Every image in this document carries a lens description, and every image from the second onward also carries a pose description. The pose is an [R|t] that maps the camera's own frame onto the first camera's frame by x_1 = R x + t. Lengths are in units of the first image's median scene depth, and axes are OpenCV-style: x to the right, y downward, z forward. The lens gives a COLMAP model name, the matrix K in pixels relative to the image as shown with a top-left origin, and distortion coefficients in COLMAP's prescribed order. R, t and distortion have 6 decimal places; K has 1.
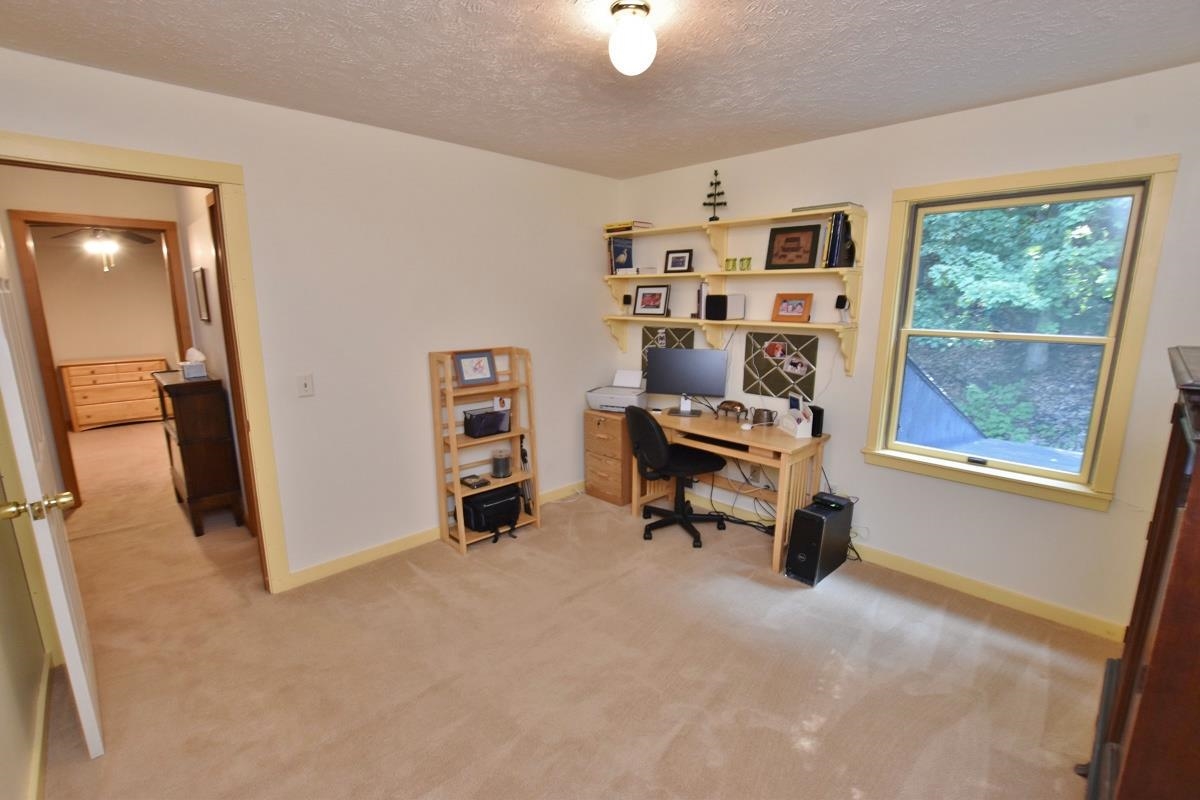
lens RADIAL K [[524.8, 0, 595.5], [0, 524.8, 402.6], [0, 0, 1]] dist [-0.003172, -0.000702]
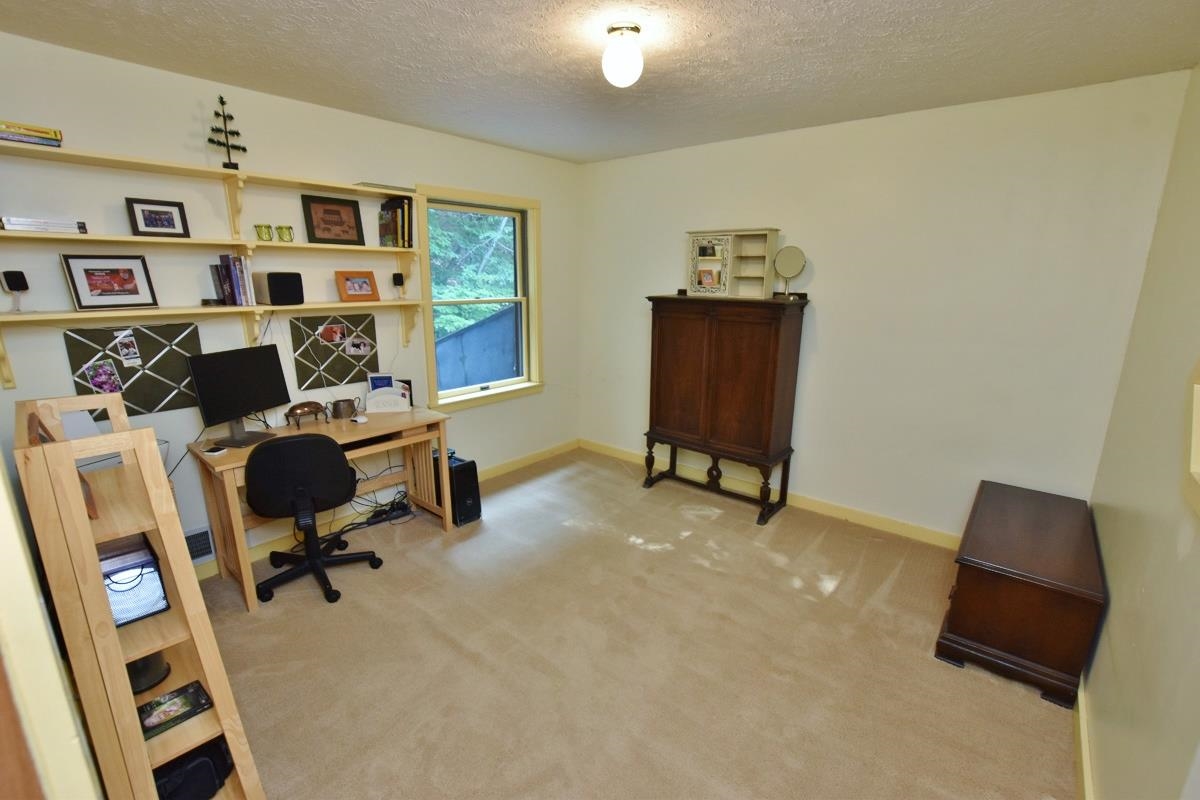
lens RADIAL K [[524.8, 0, 596.7], [0, 524.8, 402.0], [0, 0, 1]] dist [-0.003172, -0.000702]
pose [[-0.058515, -0.239665, 0.969091, -0.591426], [0.192859, 0.949752, 0.246528, -0.124521], [-0.979480, 0.201324, -0.009353, 0.588663]]
